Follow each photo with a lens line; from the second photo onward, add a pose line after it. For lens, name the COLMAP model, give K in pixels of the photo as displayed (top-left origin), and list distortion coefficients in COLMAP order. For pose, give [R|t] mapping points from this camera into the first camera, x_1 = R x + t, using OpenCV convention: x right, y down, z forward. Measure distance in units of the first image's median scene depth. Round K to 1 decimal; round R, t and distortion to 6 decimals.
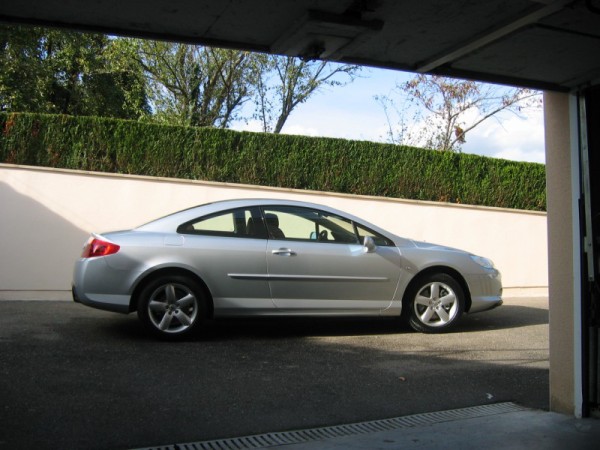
lens RADIAL K [[655.4, 0, 299.3], [0, 655.4, 228.4], [0, 0, 1]] dist [-0.108078, 0.000000]
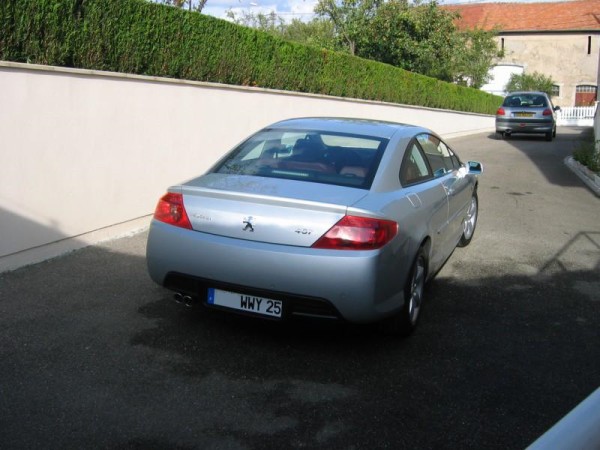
lens RADIAL K [[655.4, 0, 302.9], [0, 655.4, 225.4], [0, 0, 1]] dist [-0.108078, 0.000000]
pose [[0.602333, -0.179222, 0.777866, -0.497444], [-0.009204, 0.972845, 0.231273, -0.066195], [-0.798192, -0.146463, 0.584327, 0.409683]]
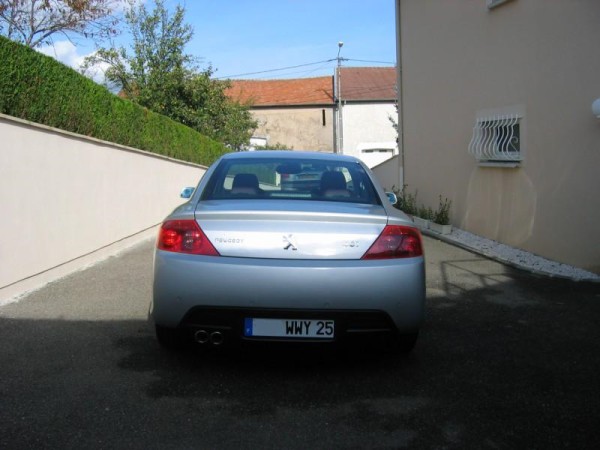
lens RADIAL K [[655.4, 0, 299.1], [0, 655.4, 225.6], [0, 0, 1]] dist [-0.108078, 0.000000]
pose [[0.242149, -0.111209, 0.963845, -0.562751], [0.003684, 0.993508, 0.113706, -0.027364], [-0.970232, -0.023983, 0.240987, 0.570397]]
